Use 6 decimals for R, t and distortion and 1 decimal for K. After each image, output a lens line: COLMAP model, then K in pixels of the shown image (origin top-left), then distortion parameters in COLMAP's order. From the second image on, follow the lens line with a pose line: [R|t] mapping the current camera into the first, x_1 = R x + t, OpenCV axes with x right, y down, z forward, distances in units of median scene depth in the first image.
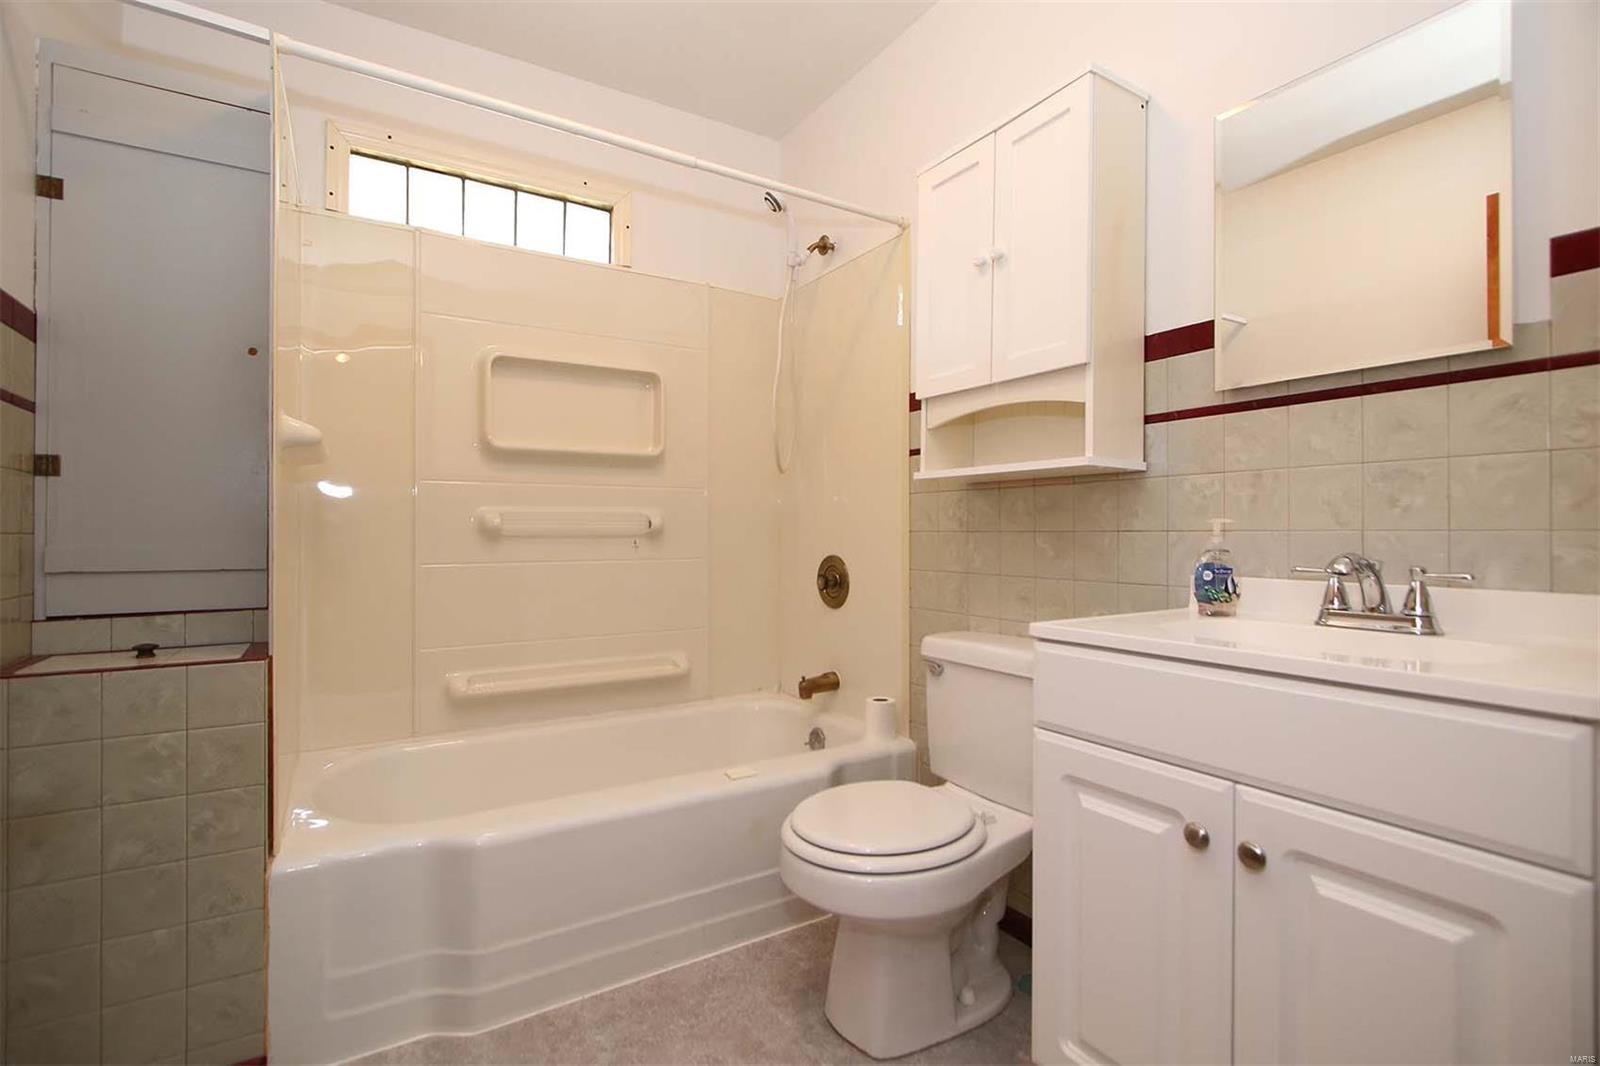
lens RADIAL K [[736.9, 0, 795.0], [0, 736.9, 533.3], [0, 0, 1]] dist [-0.012193, 0.002684]
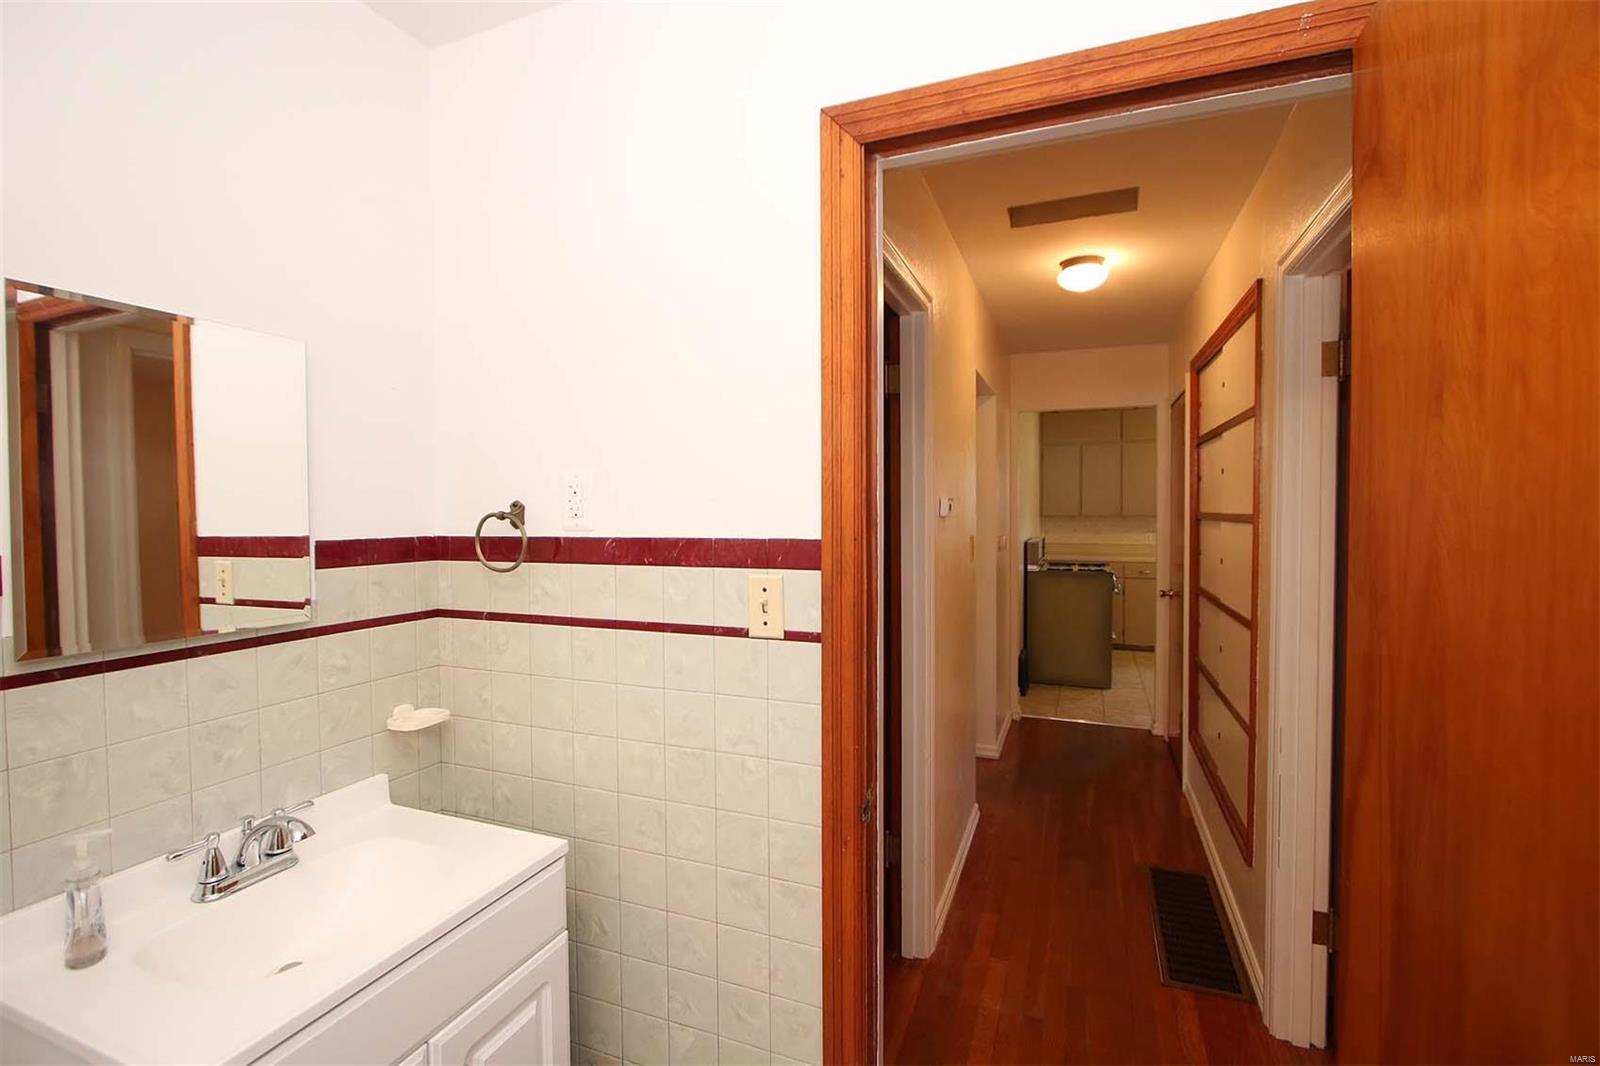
lens RADIAL K [[736.9, 0, 791.9], [0, 736.9, 528.8], [0, 0, 1]] dist [-0.012193, 0.002684]
pose [[-0.595093, -0.027941, 0.803171, -0.520128], [-0.005161, 0.999508, 0.030947, -0.408379], [-0.803640, 0.014271, -0.594944, 0.947433]]
